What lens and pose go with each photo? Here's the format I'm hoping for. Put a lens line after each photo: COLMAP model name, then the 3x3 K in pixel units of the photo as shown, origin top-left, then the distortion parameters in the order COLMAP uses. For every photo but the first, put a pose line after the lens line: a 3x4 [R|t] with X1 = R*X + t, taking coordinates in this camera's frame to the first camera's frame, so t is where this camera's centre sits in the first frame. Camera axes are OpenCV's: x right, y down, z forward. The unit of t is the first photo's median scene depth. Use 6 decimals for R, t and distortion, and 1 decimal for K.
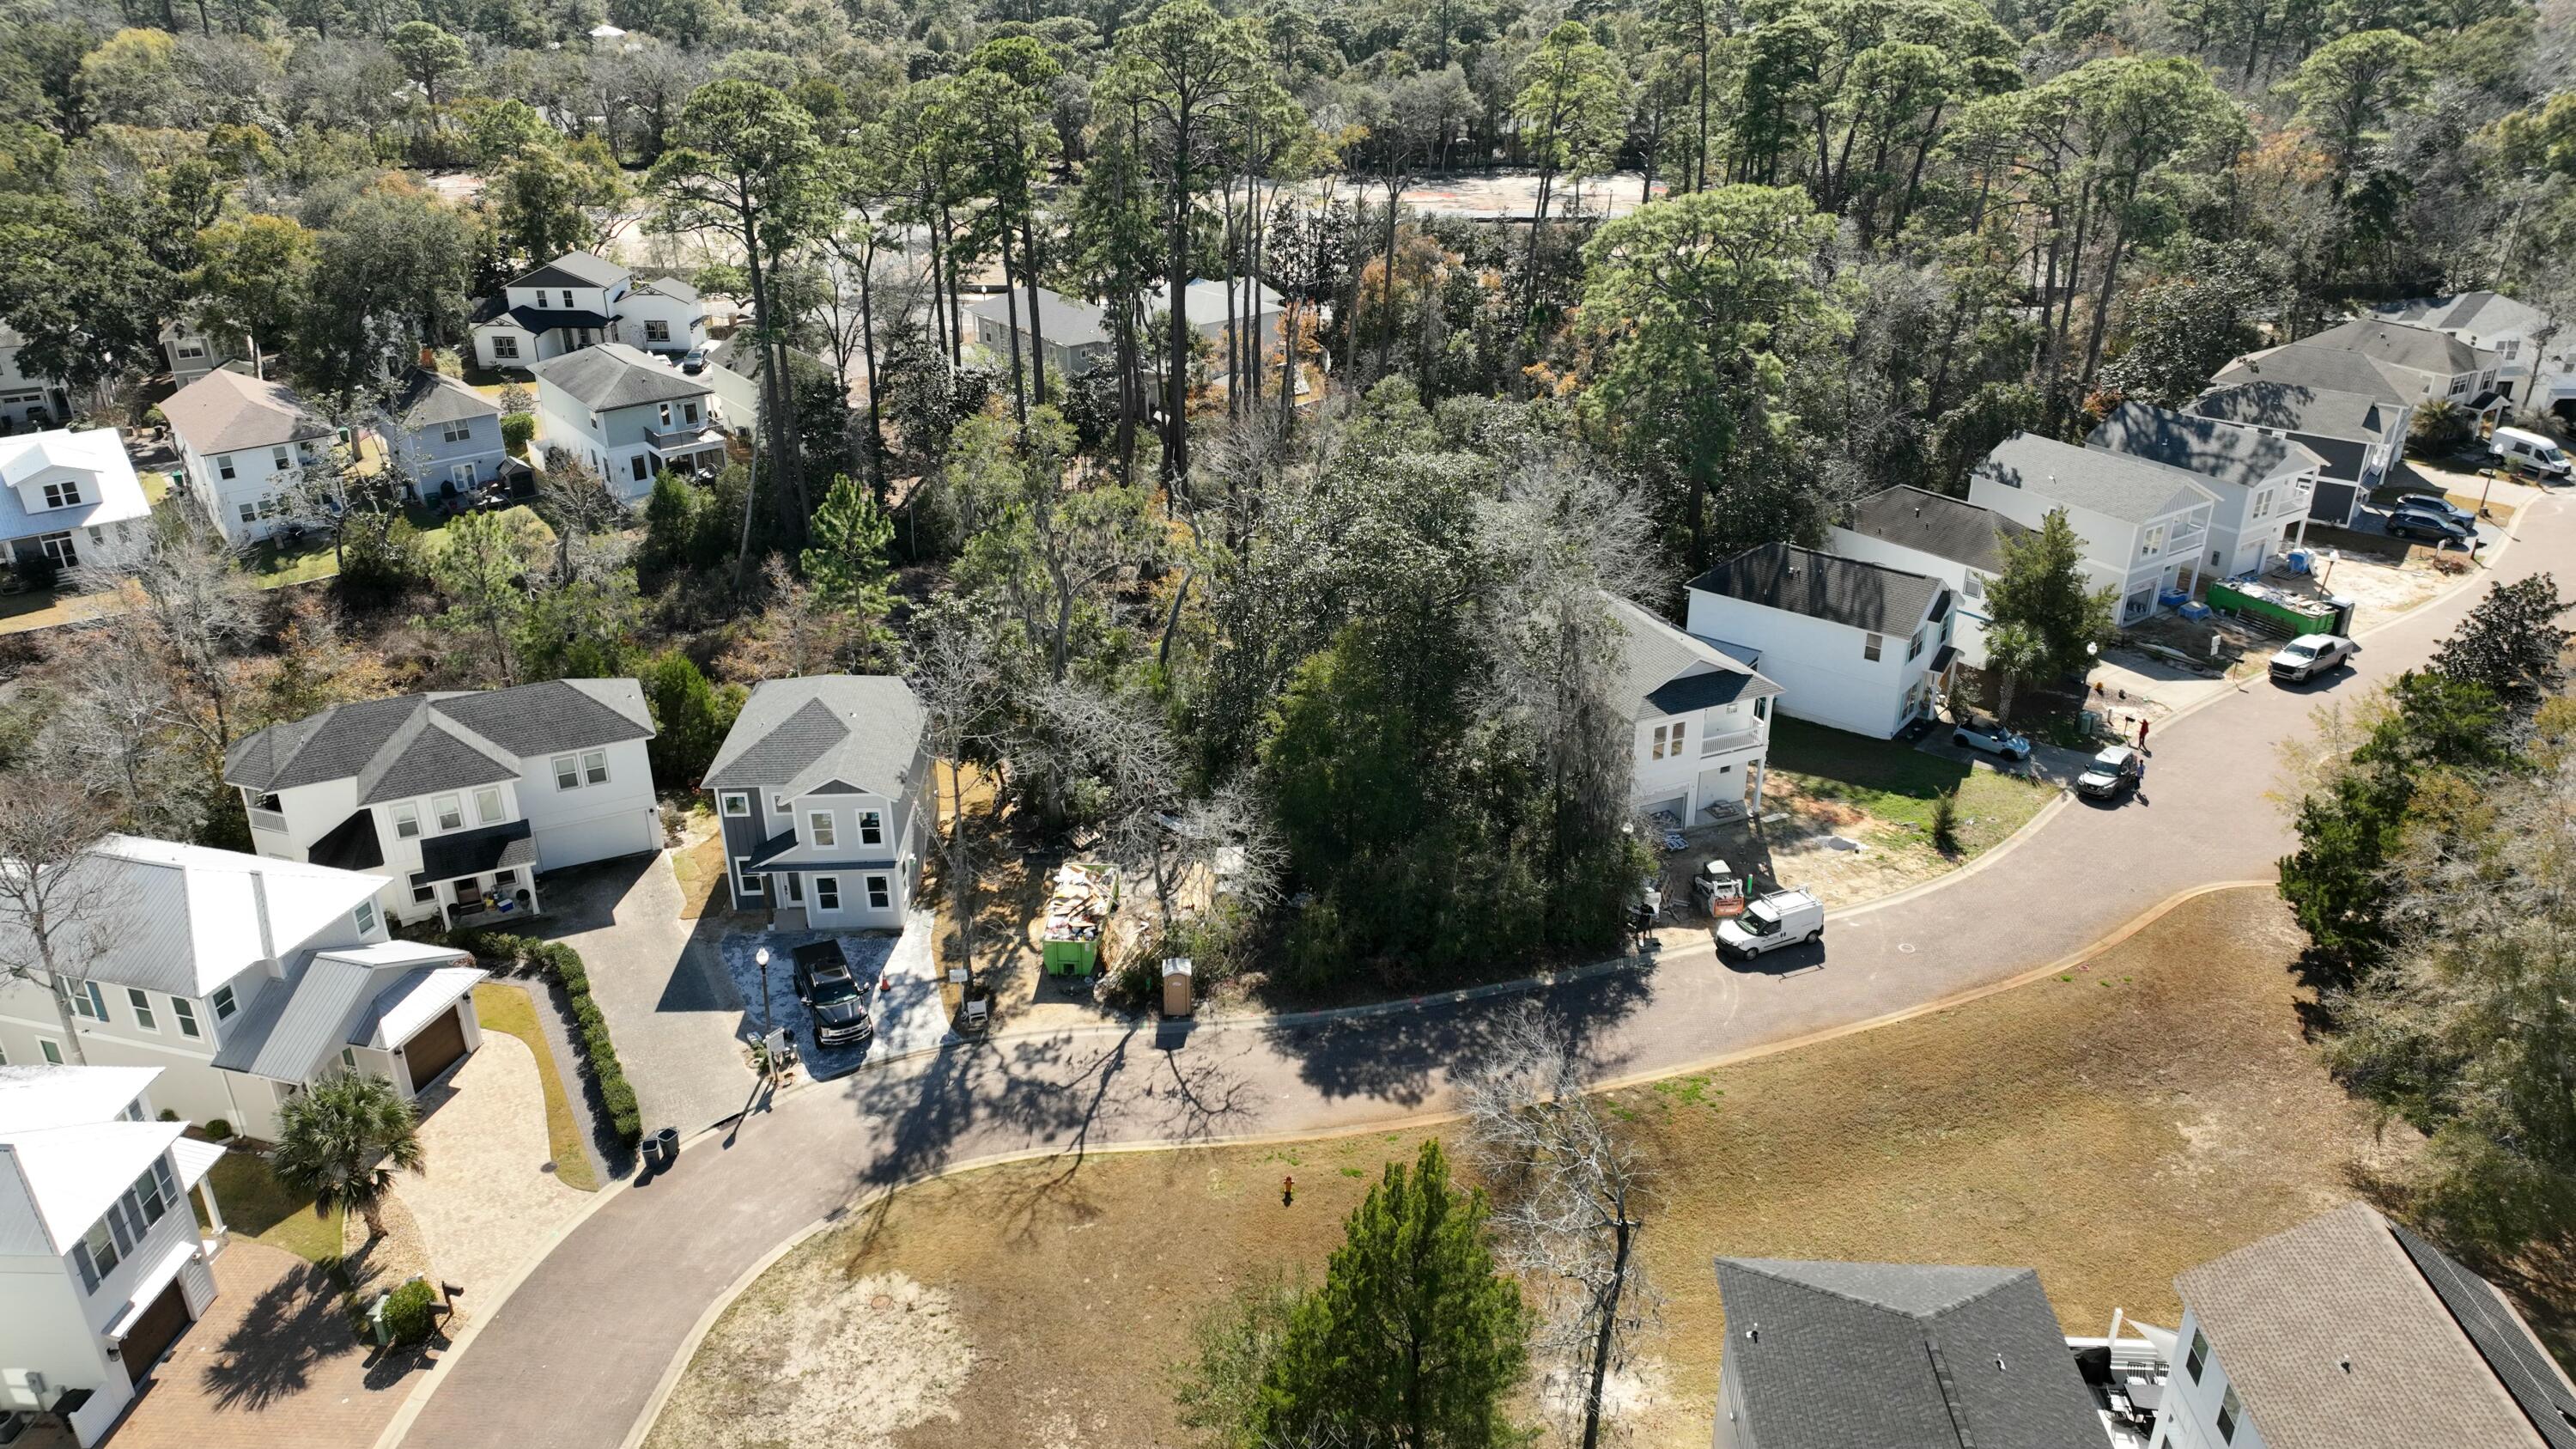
lens RADIAL K [[1795.7, 0, 1286.9], [0, 1795.7, 720.7], [0, 0, 1]] dist [-0.005578, 0.023443]
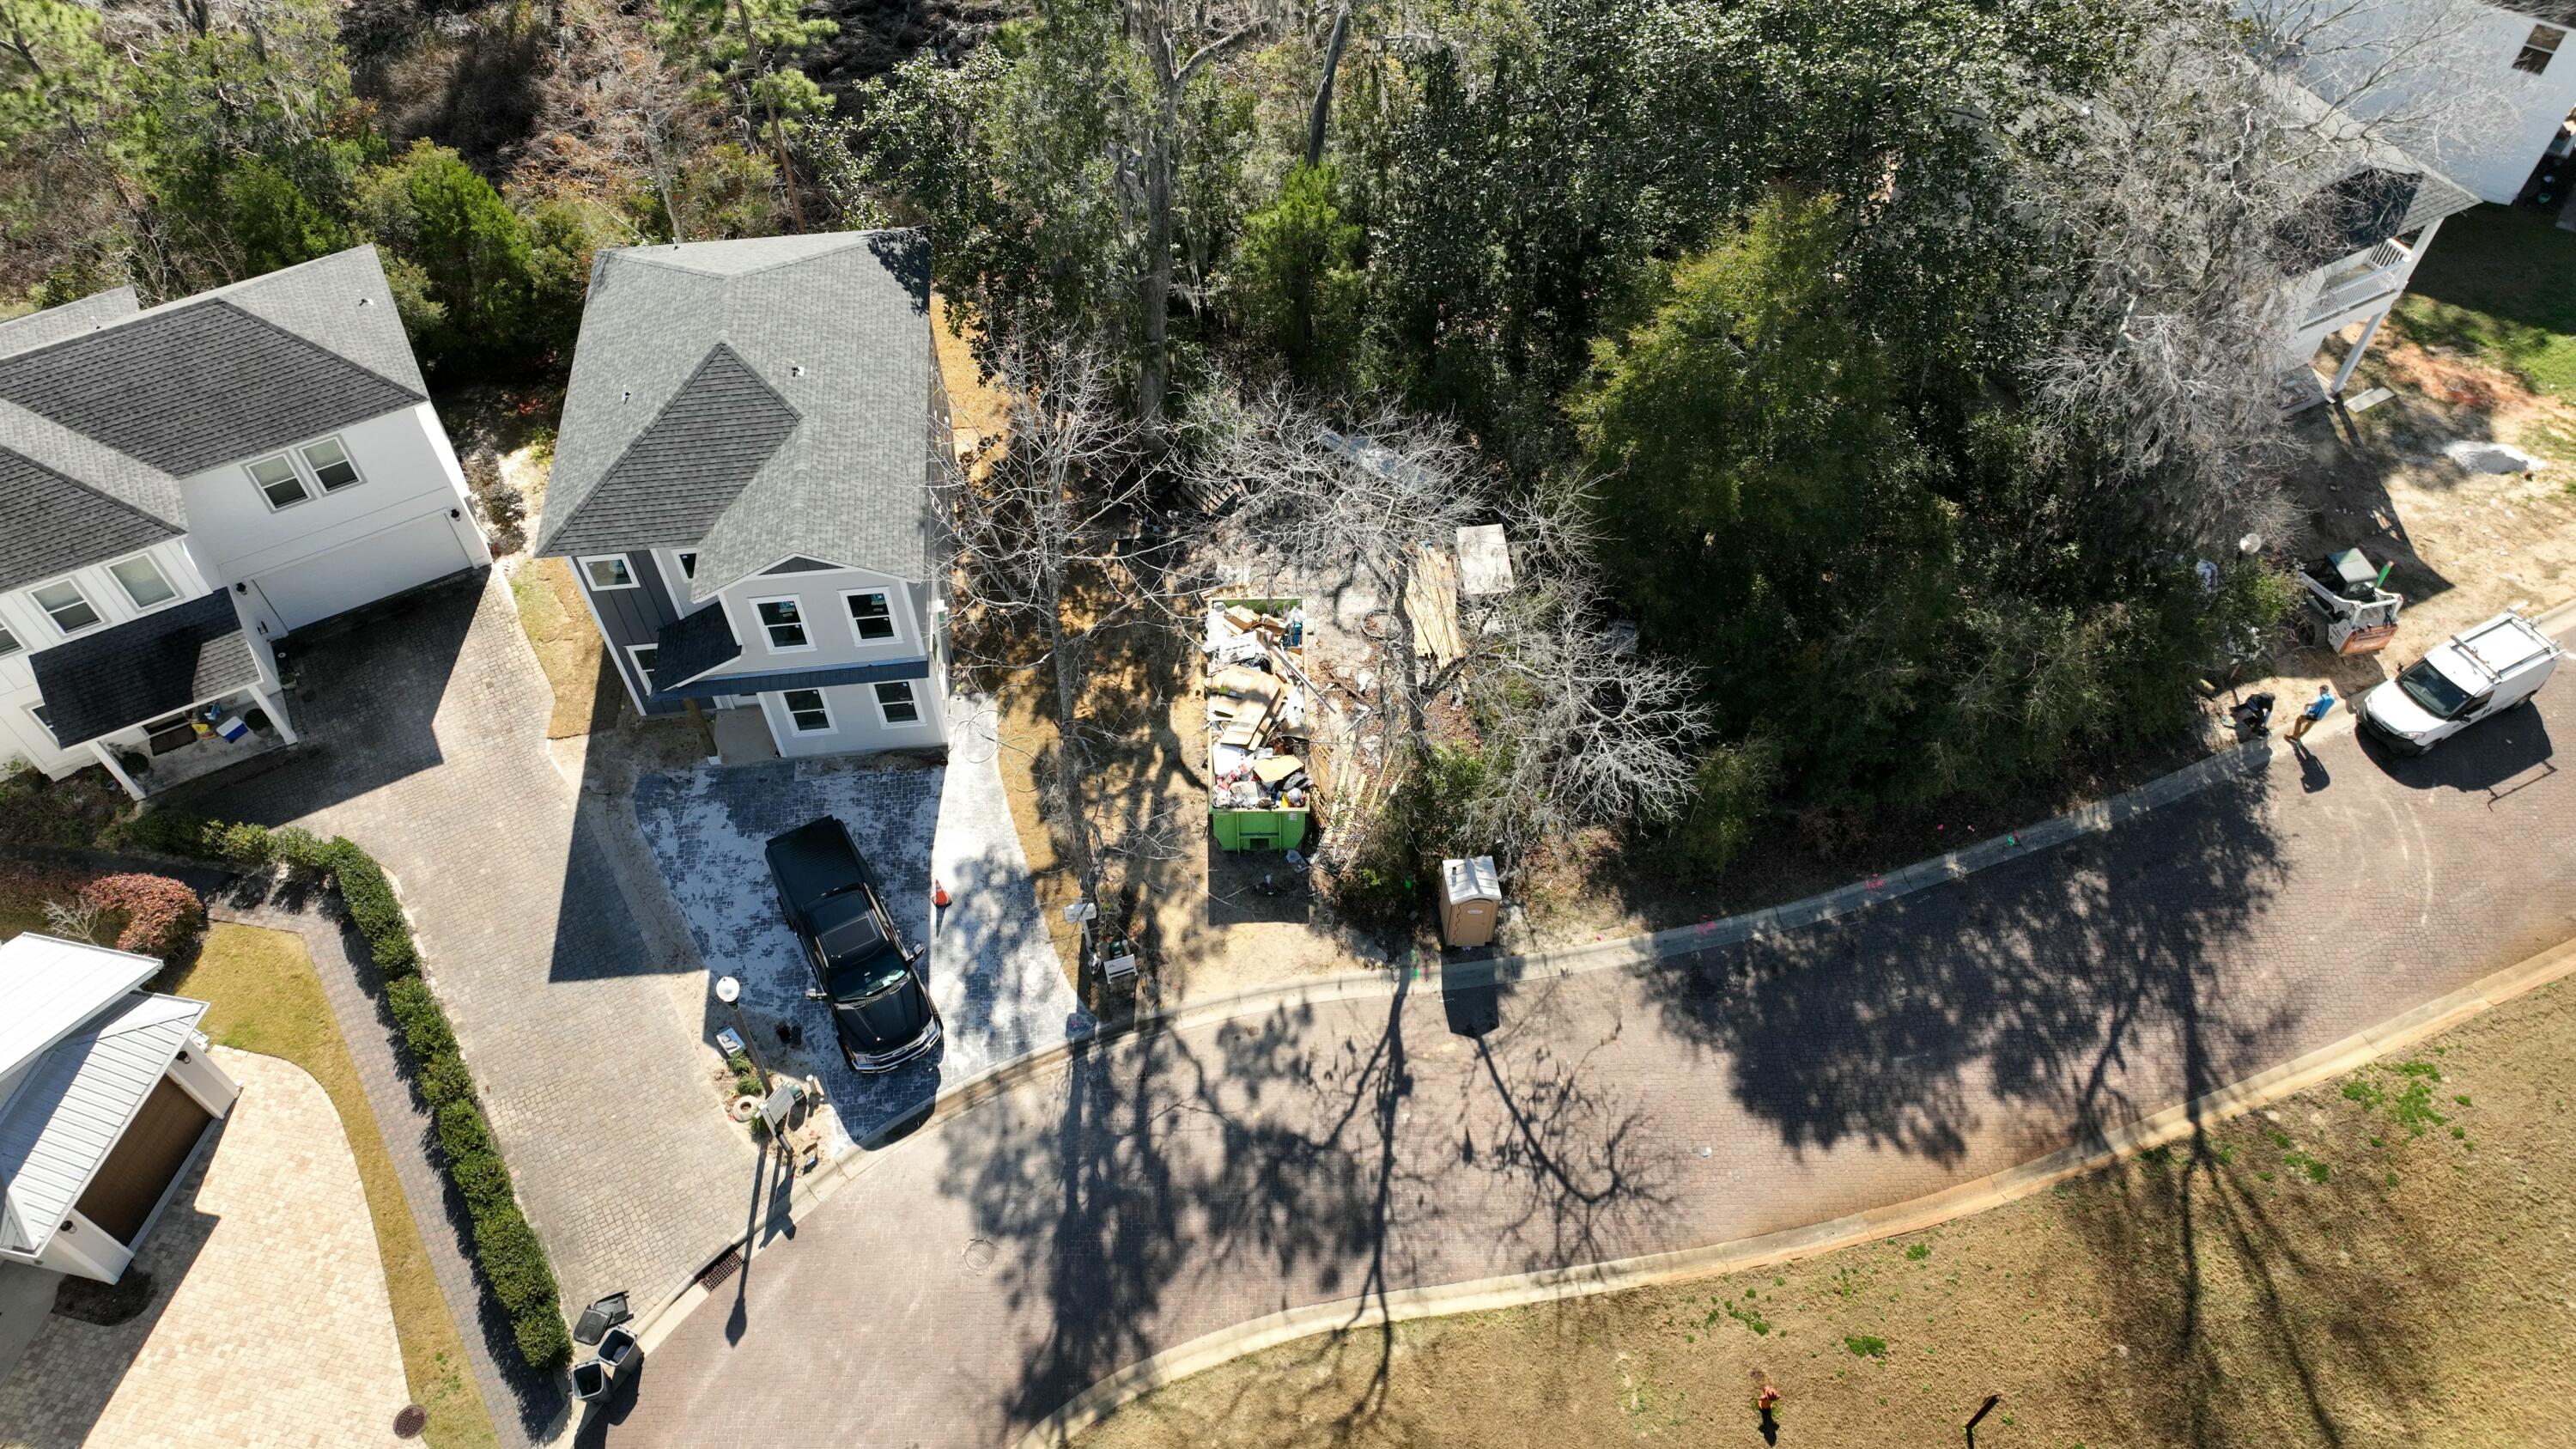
lens RADIAL K [[1795.7, 0, 1284.5], [0, 1795.7, 716.2], [0, 0, 1]] dist [-0.005578, 0.023443]
pose [[0.997797, -0.054592, 0.037683, -0.130292], [0.032365, 0.896514, 0.441831, -0.143889], [-0.057904, -0.439638, 0.896306, 0.492096]]
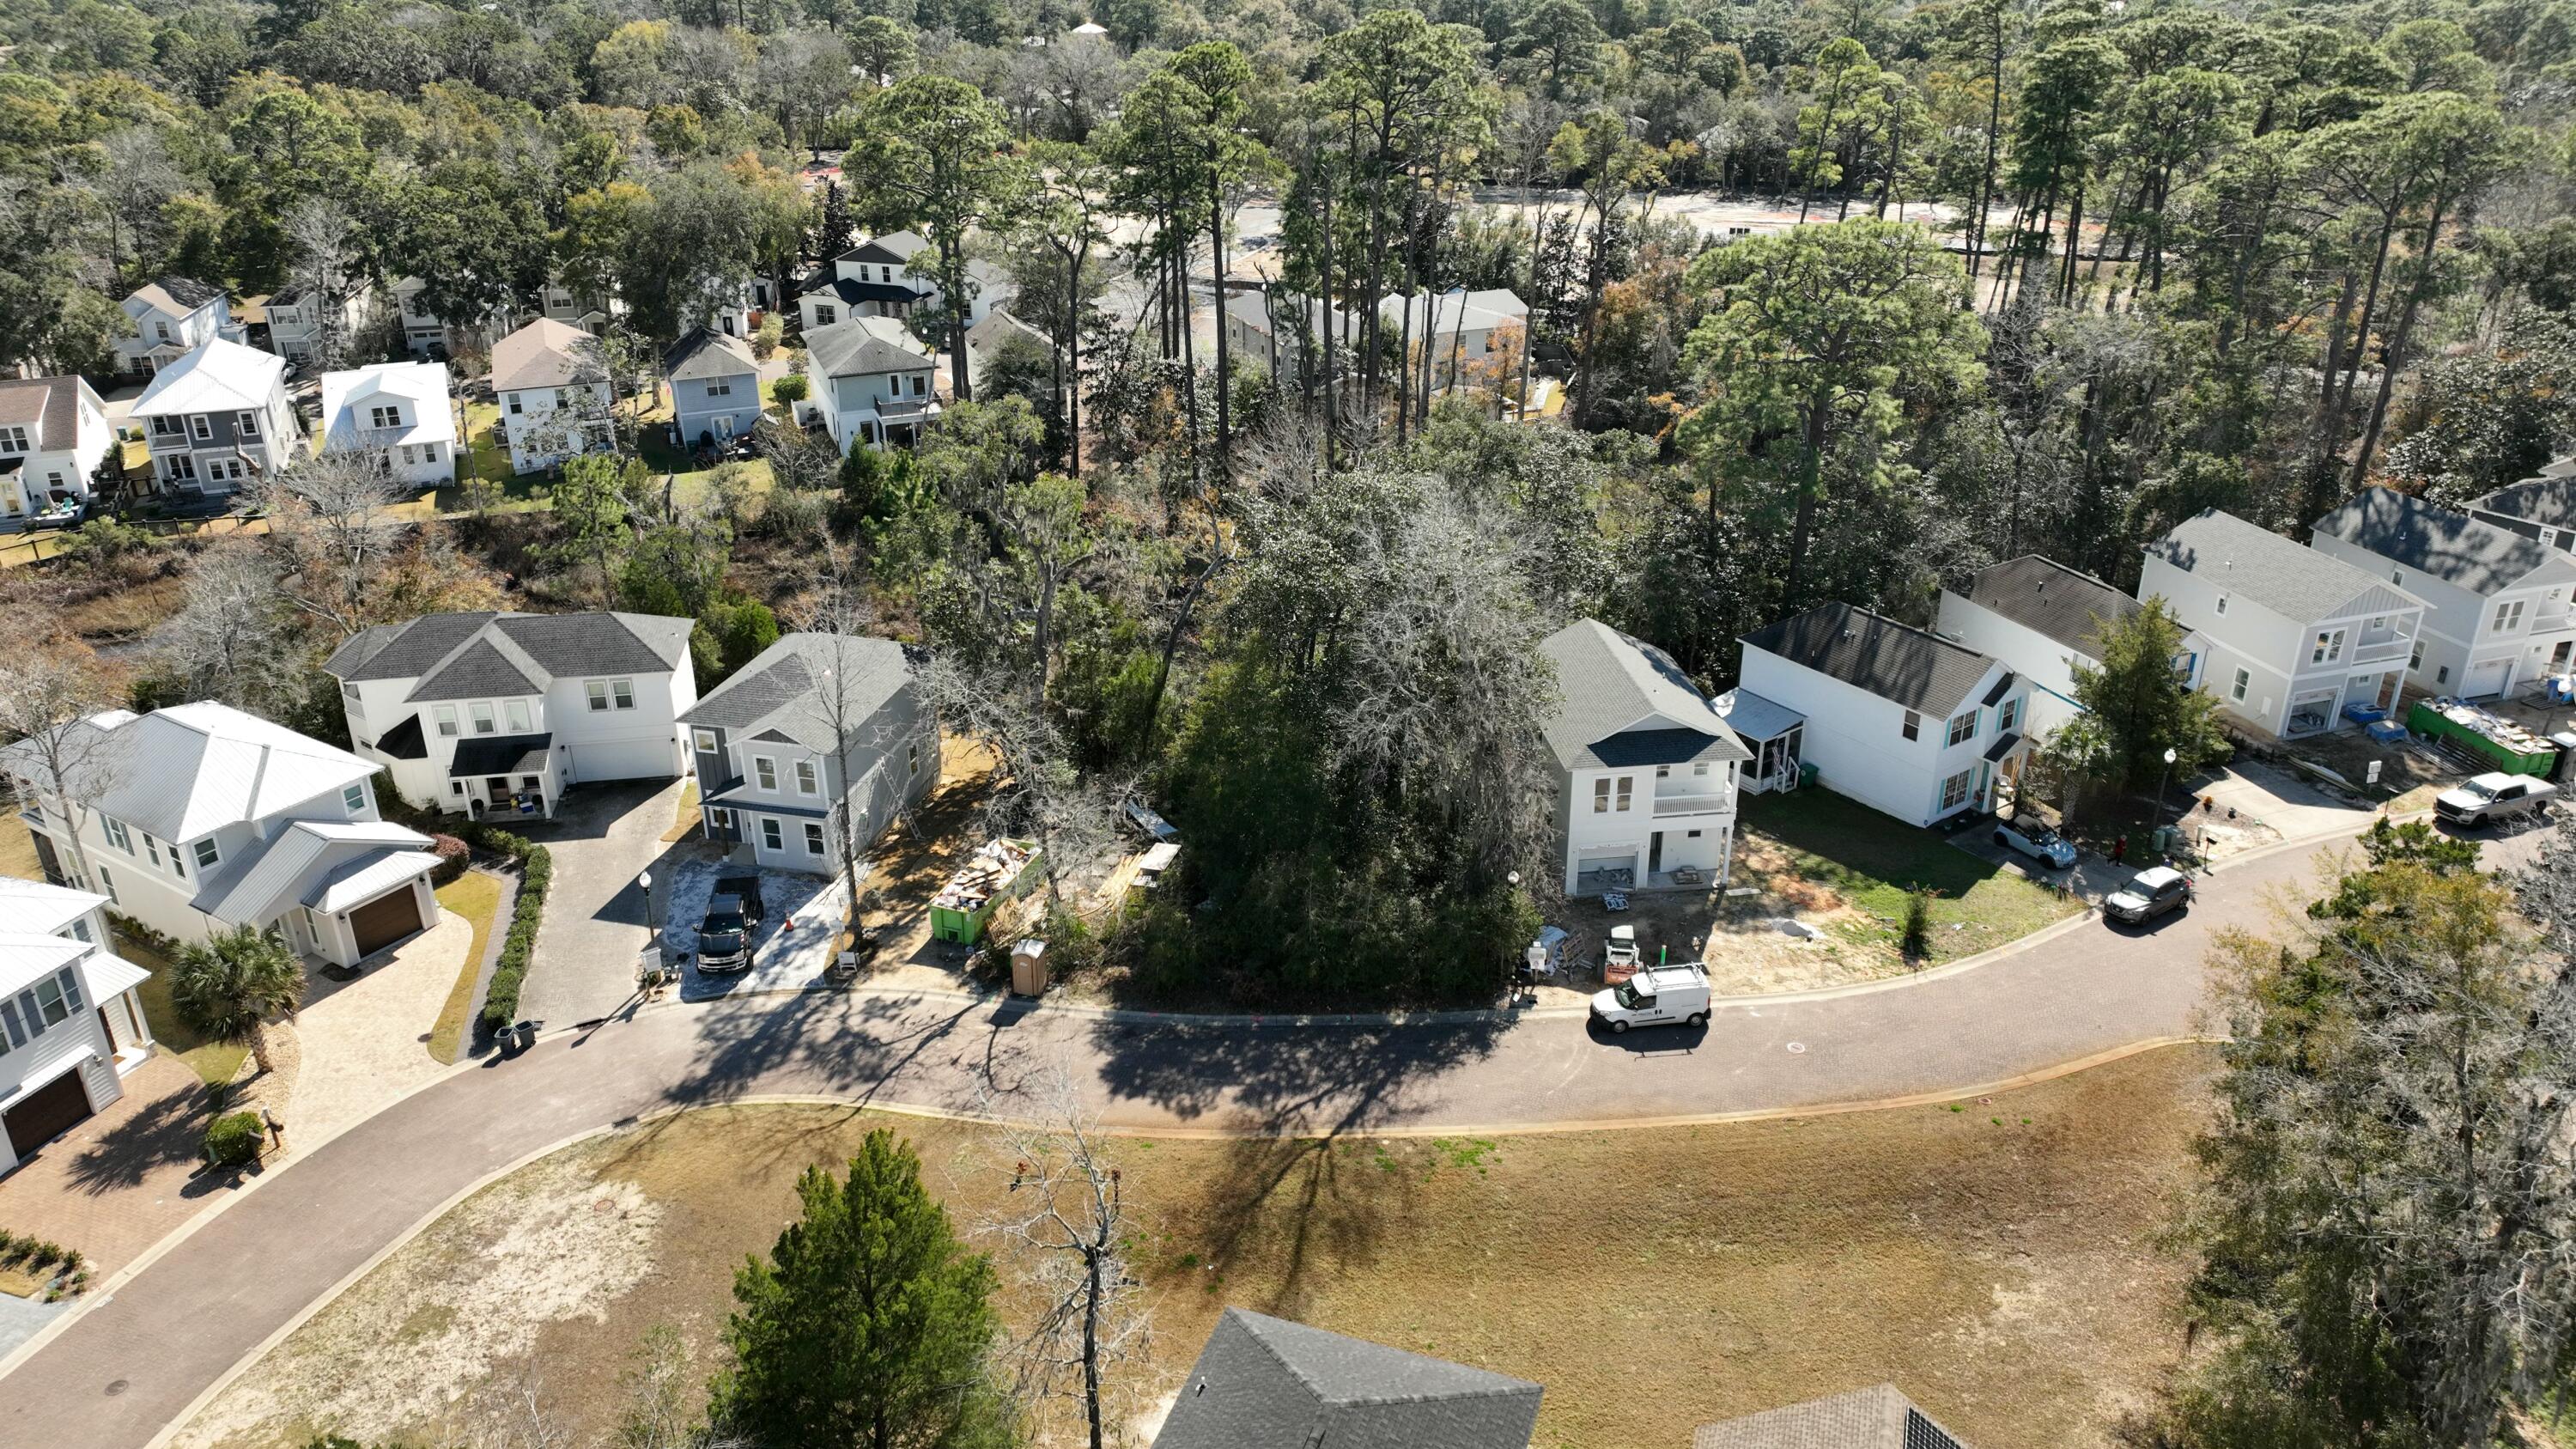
lens RADIAL K [[1795.7, 0, 1290.8], [0, 1795.7, 725.8], [0, 0, 1]] dist [-0.005578, 0.023443]
pose [[0.961248, 0.117686, -0.249302, 0.301251], [-0.117913, 0.992924, 0.014077, -0.019429], [0.249195, 0.015865, 0.968323, 0.040007]]
